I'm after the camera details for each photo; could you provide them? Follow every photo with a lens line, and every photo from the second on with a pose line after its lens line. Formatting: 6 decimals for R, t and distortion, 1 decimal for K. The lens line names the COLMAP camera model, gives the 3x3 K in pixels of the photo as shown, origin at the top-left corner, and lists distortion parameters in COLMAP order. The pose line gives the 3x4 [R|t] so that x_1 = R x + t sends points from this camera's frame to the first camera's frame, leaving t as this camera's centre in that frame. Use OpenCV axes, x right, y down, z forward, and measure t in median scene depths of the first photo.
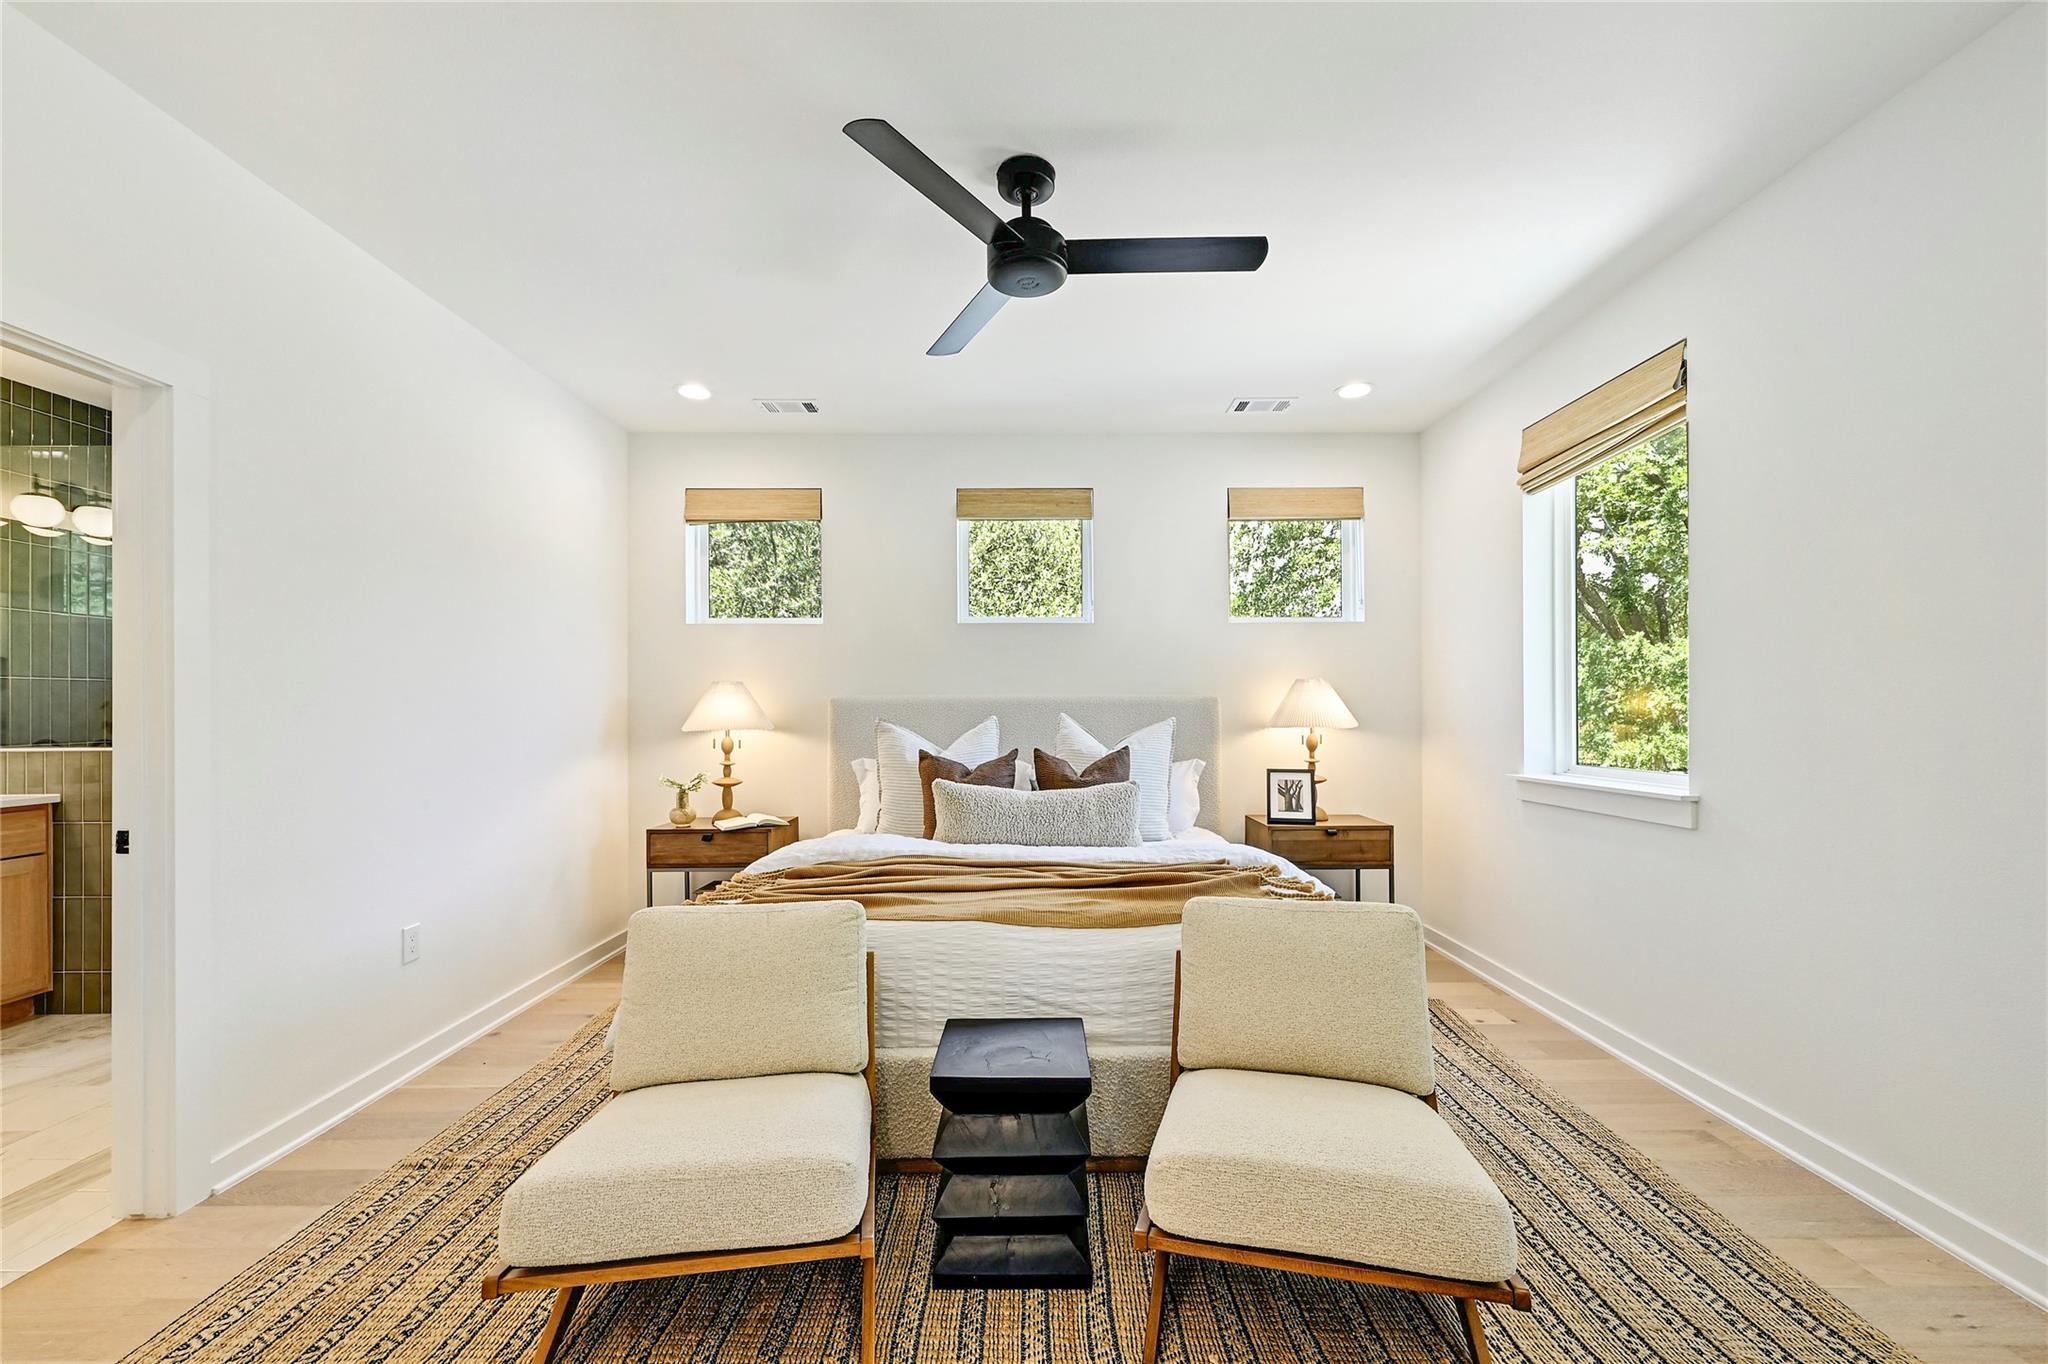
lens RADIAL K [[820.3, 0, 1026.6], [0, 820.3, 719.0], [0, 0, 1]] dist [-0.002128, -0.000308]
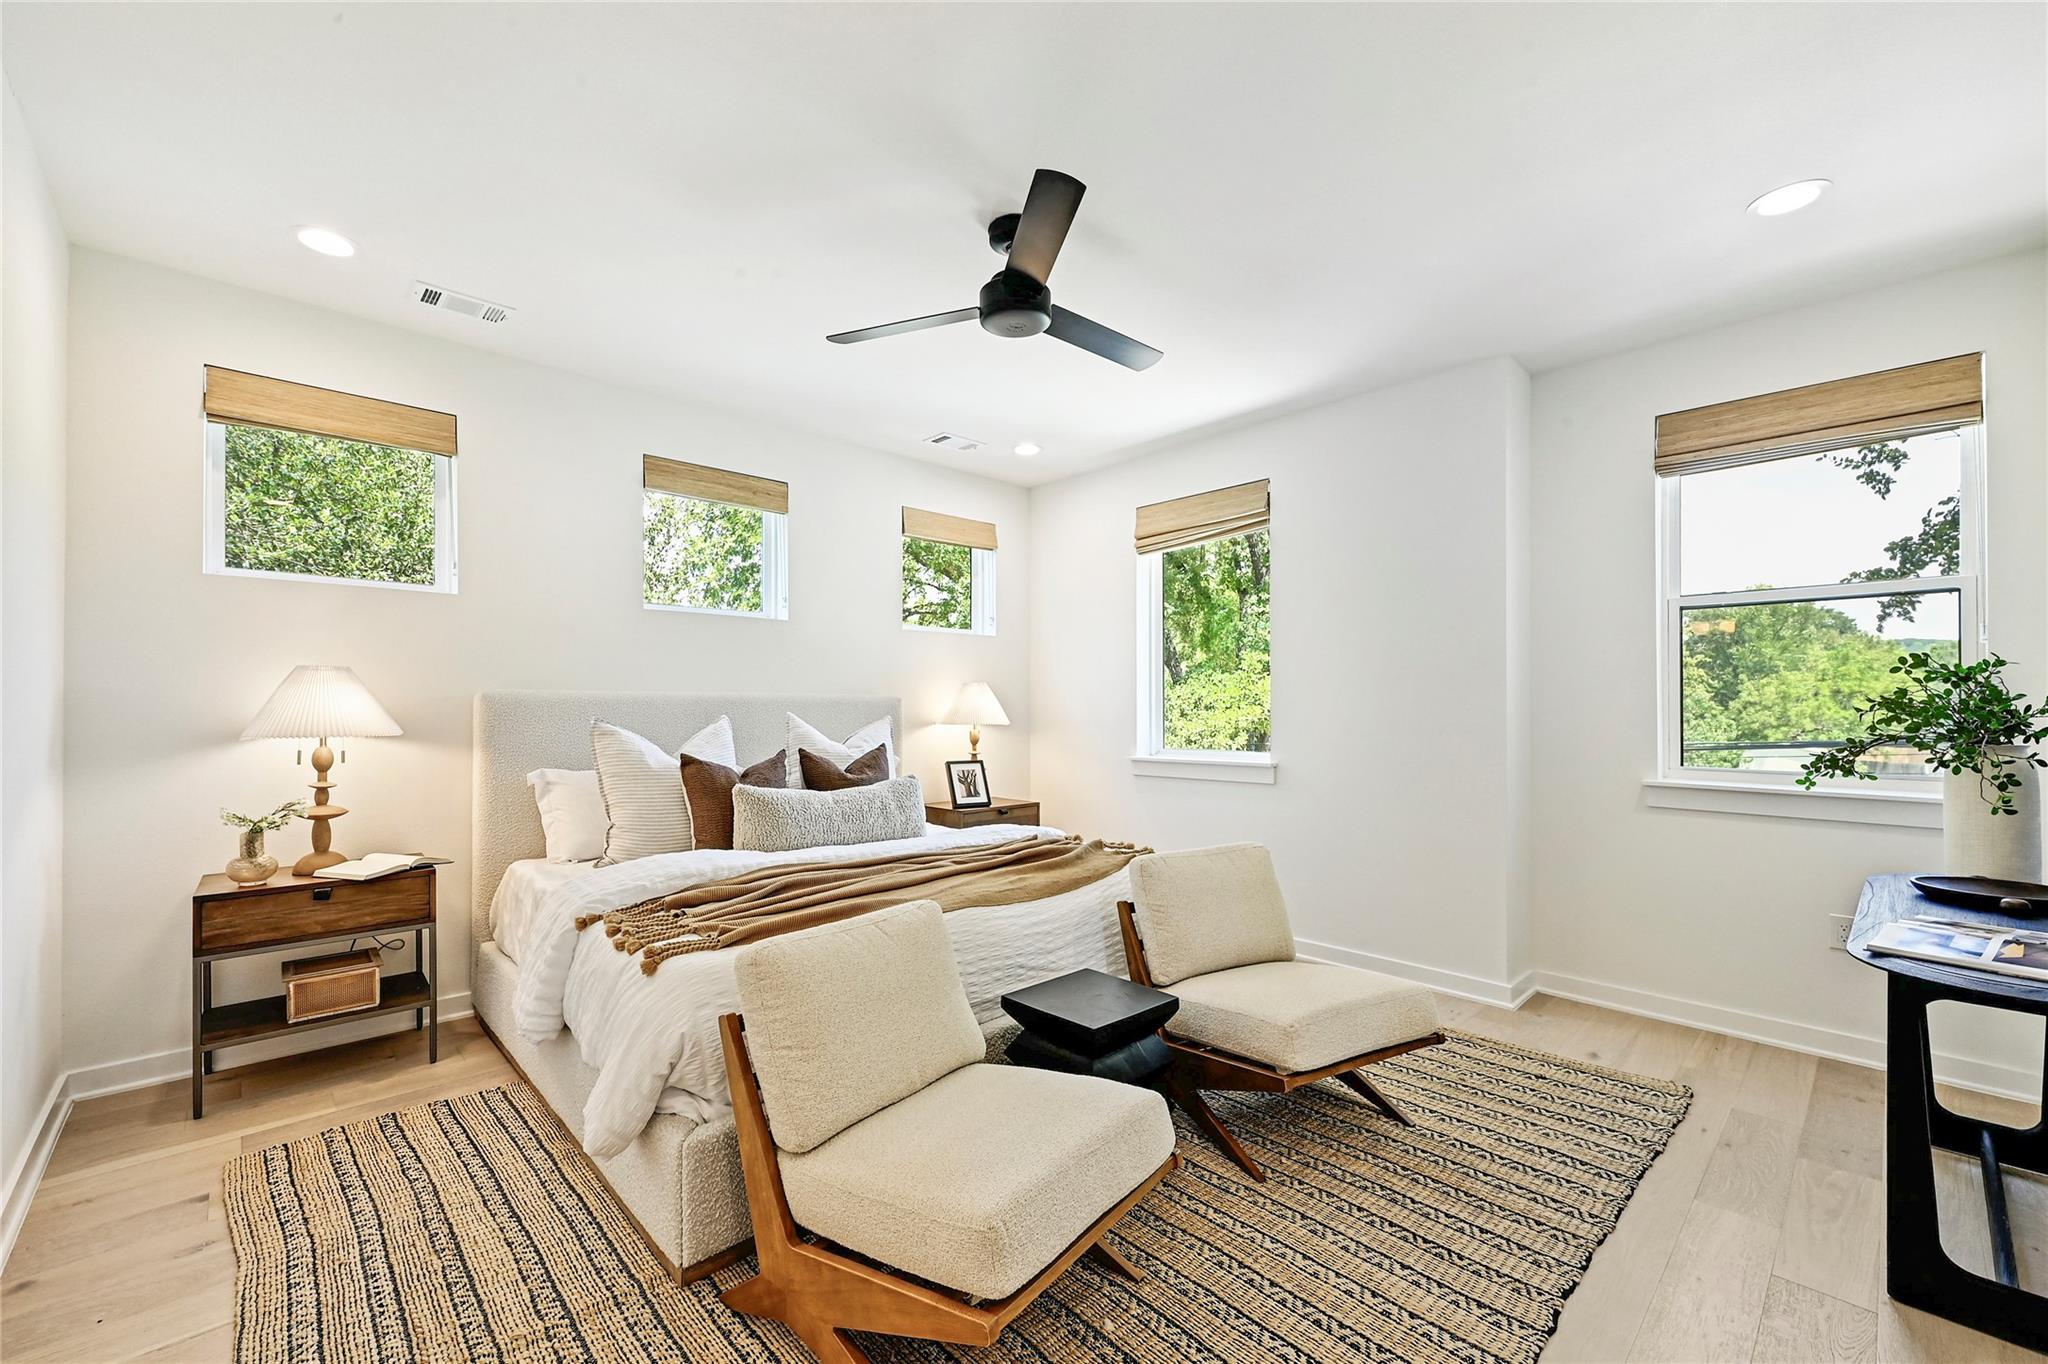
lens RADIAL K [[830.7, 0, 1022.4], [0, 830.7, 711.2], [0, 0, 1]] dist [0.000004, -0.000206]
pose [[0.728705, 0.000473, 0.684827, -0.426484], [0.005086, 0.999968, -0.006102, -0.000732], [-0.684809, 0.007930, 0.728680, 0.094364]]
